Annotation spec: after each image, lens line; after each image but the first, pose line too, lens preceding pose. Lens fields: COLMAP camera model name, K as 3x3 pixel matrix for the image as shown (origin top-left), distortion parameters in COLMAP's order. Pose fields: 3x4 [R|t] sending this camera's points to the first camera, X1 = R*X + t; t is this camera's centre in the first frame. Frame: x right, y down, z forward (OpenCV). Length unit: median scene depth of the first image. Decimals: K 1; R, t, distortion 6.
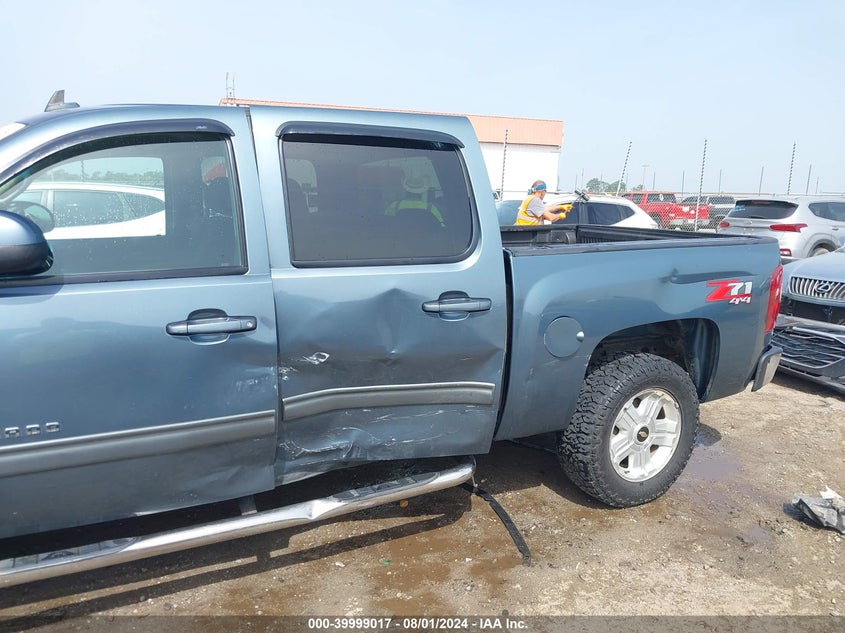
lens RADIAL K [[653.1, 0, 422.0], [0, 653.1, 325.0], [0, 0, 1]] dist [0.027976, -0.008617]
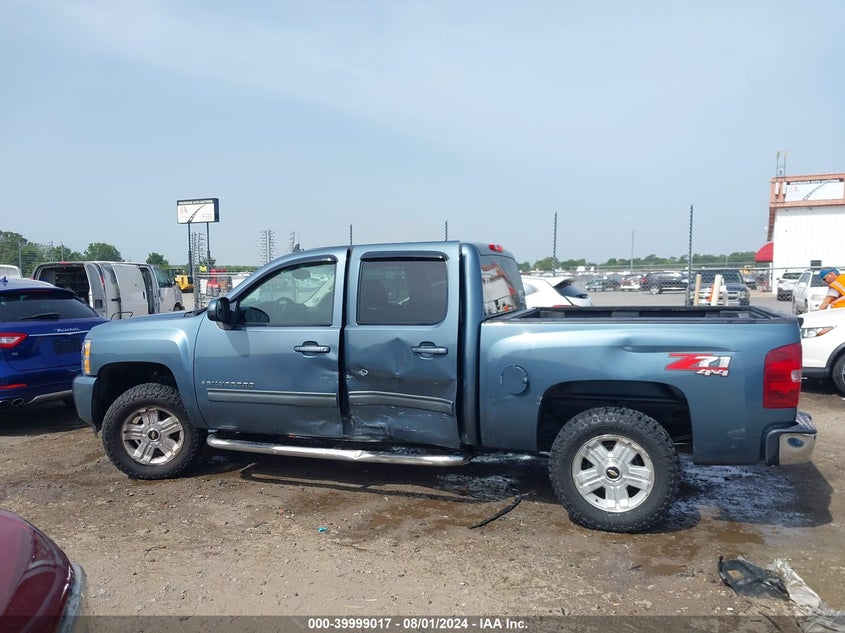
lens RADIAL K [[653.1, 0, 423.7], [0, 653.1, 313.7], [0, 0, 1]] dist [0.027976, -0.008617]
pose [[0.682557, 0.017097, -0.730632, 1.142241], [-0.118163, 0.989154, -0.087242, 0.023492], [0.721217, 0.145881, 0.677174, -0.157297]]
